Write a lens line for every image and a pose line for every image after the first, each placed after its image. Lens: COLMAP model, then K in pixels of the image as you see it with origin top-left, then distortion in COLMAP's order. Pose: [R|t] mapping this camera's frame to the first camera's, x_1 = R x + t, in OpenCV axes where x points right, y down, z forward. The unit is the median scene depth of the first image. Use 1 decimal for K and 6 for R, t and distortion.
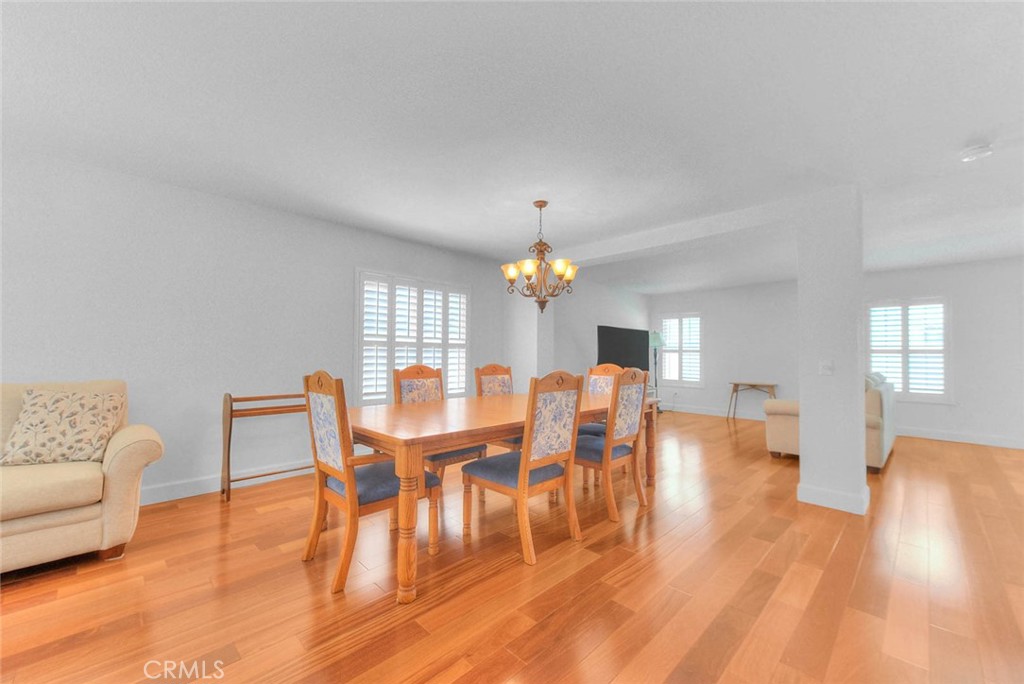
lens RADIAL K [[405.8, 0, 514.6], [0, 405.8, 344.2], [0, 0, 1]] dist [0.020345, -0.000020]
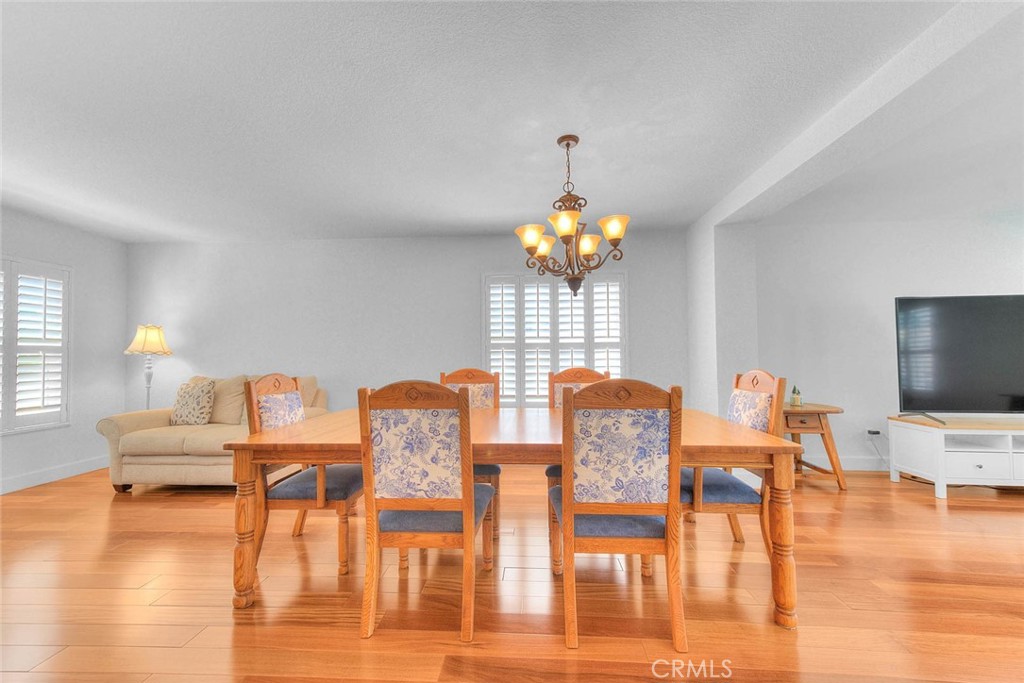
lens RADIAL K [[401.7, 0, 508.3], [0, 401.7, 345.0], [0, 0, 1]] dist [0.018959, 0.000026]
pose [[0.664990, -0.032195, -0.746158, 0.447536], [0.030807, 0.999403, -0.015666, 0.013479], [0.746217, -0.012569, 0.665585, 0.401102]]
